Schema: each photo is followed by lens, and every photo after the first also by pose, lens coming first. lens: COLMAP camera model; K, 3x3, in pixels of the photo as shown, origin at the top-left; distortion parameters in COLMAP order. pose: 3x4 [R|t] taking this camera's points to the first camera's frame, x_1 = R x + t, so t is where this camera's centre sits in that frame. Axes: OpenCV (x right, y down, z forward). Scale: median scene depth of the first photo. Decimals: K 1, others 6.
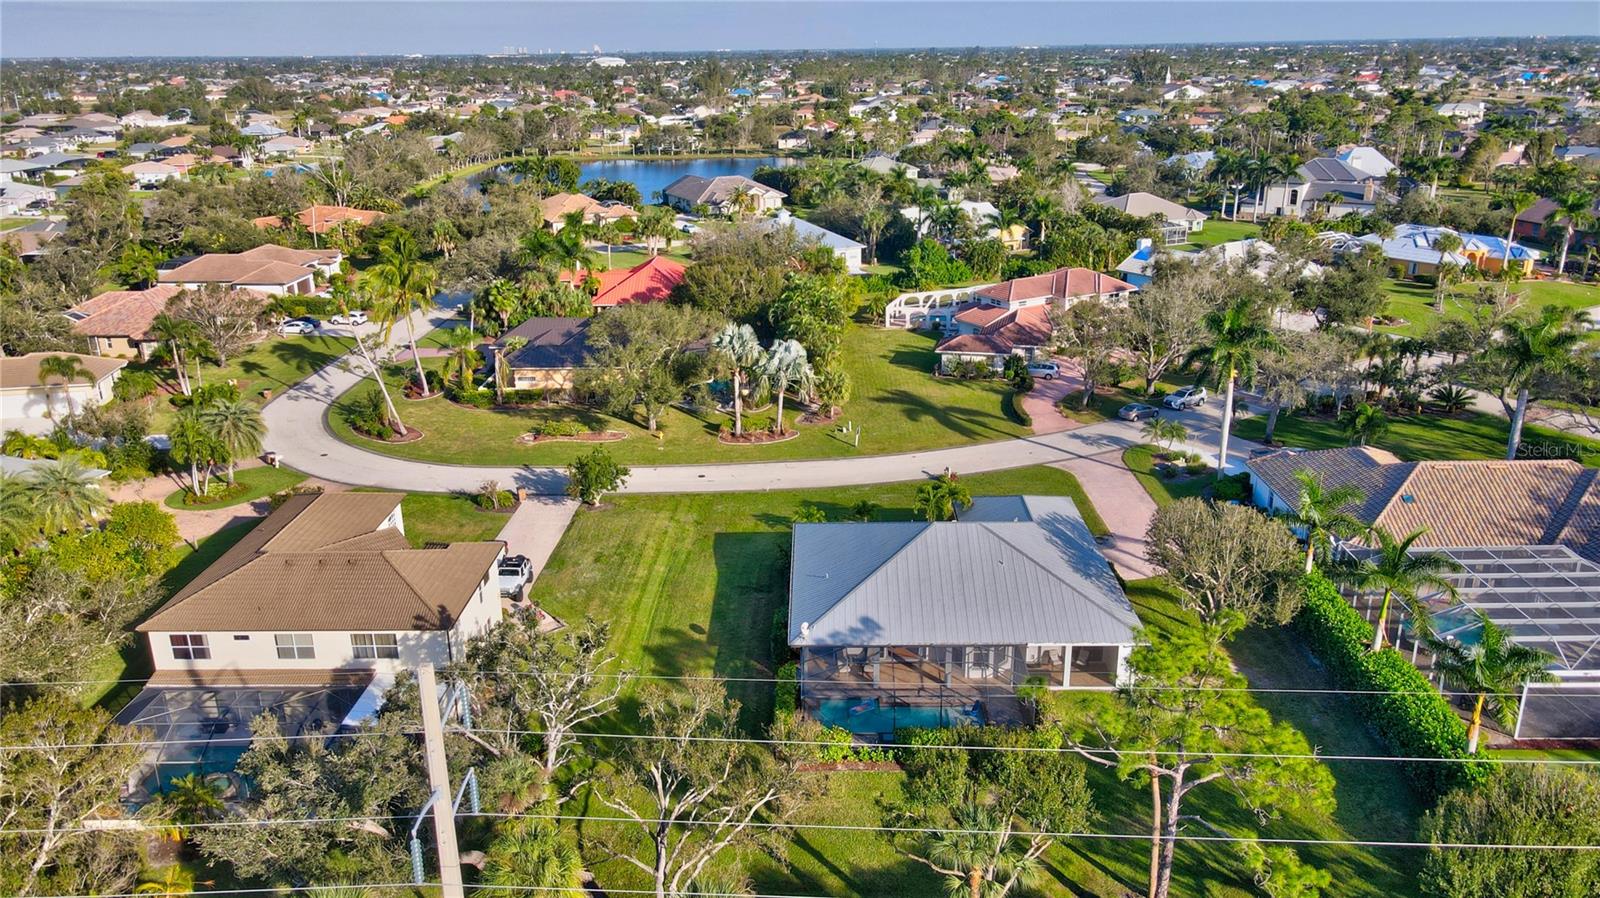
lens RADIAL K [[1173.8, 0, 794.7], [0, 1173.8, 452.6], [0, 0, 1]] dist [-0.000225, 0.036824]
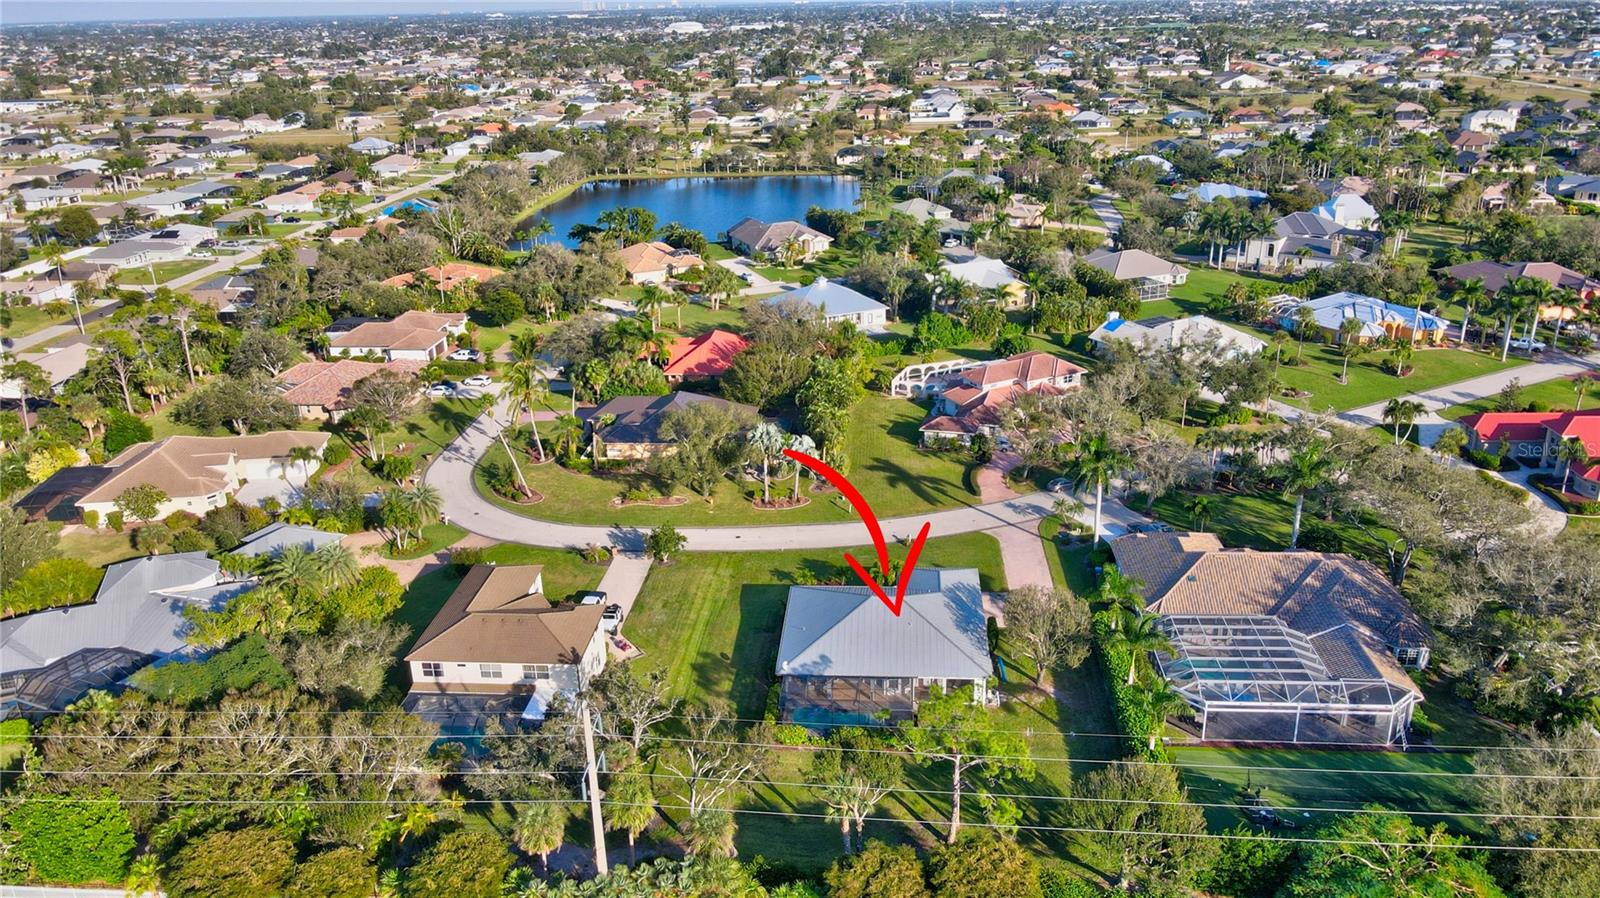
lens RADIAL K [[1173.8, 0, 794.7], [0, 1173.8, 452.6], [0, 0, 1]] dist [-0.000225, 0.036824]
pose [[0.997936, 0.009569, -0.063503, 0.066150], [-0.007139, 0.999237, 0.038393, -0.114395], [0.063822, -0.037860, 0.997243, -0.348200]]
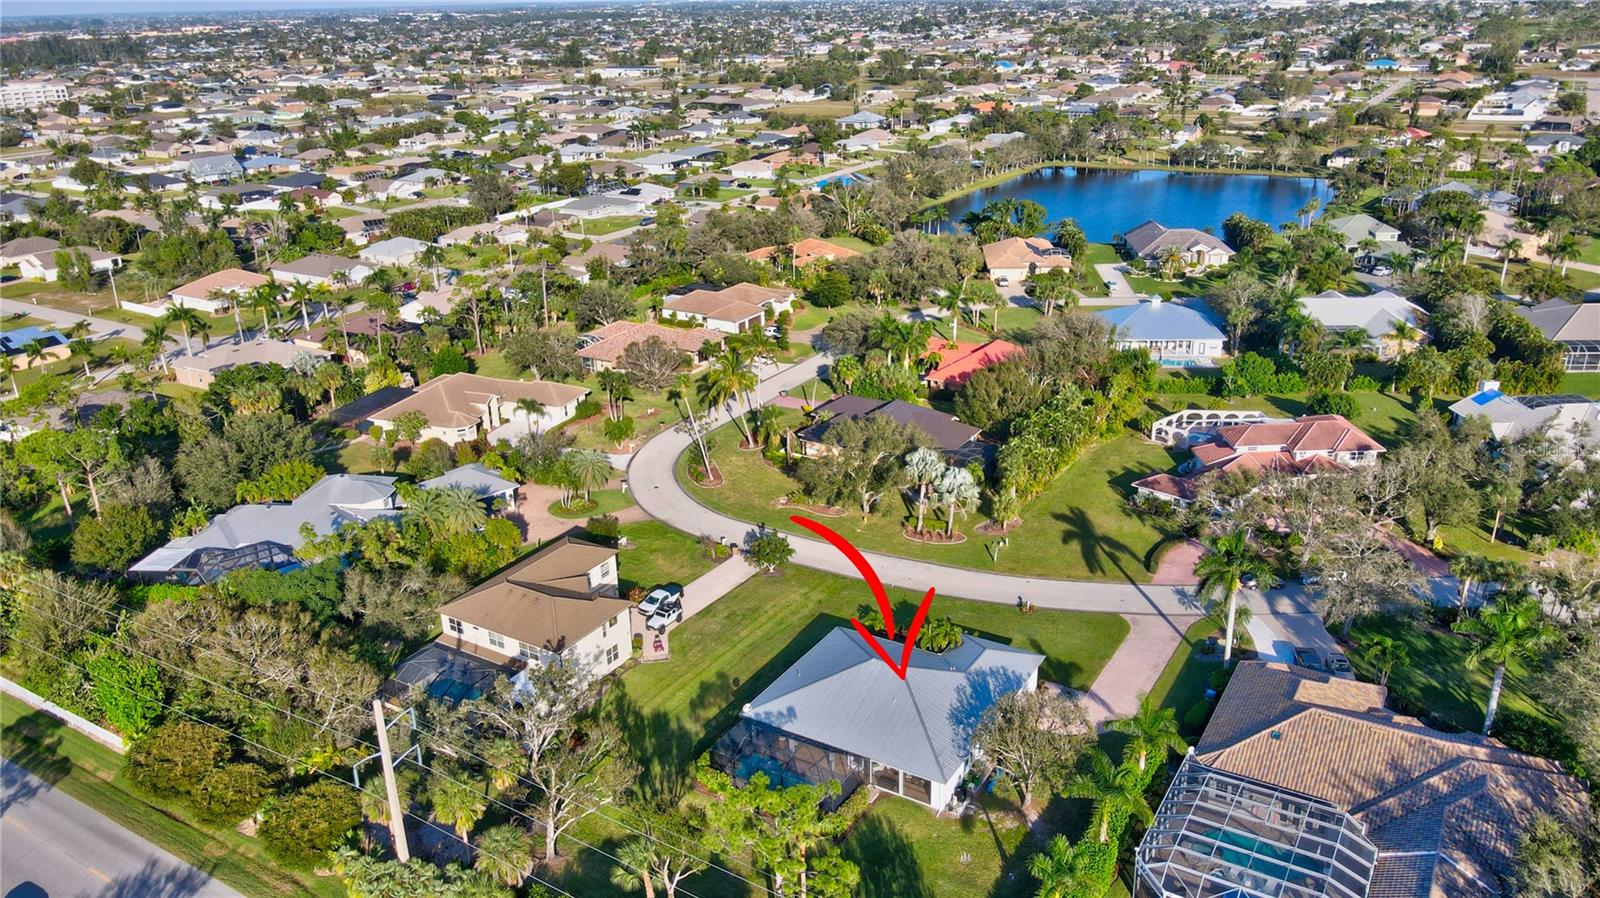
lens RADIAL K [[1173.8, 0, 794.7], [0, 1173.8, 452.6], [0, 0, 1]] dist [-0.000225, 0.036824]
pose [[0.859399, 0.177356, -0.479560, 0.400539], [-0.151084, 0.984117, 0.093206, -0.181878], [0.488473, -0.007647, 0.872545, -0.185089]]
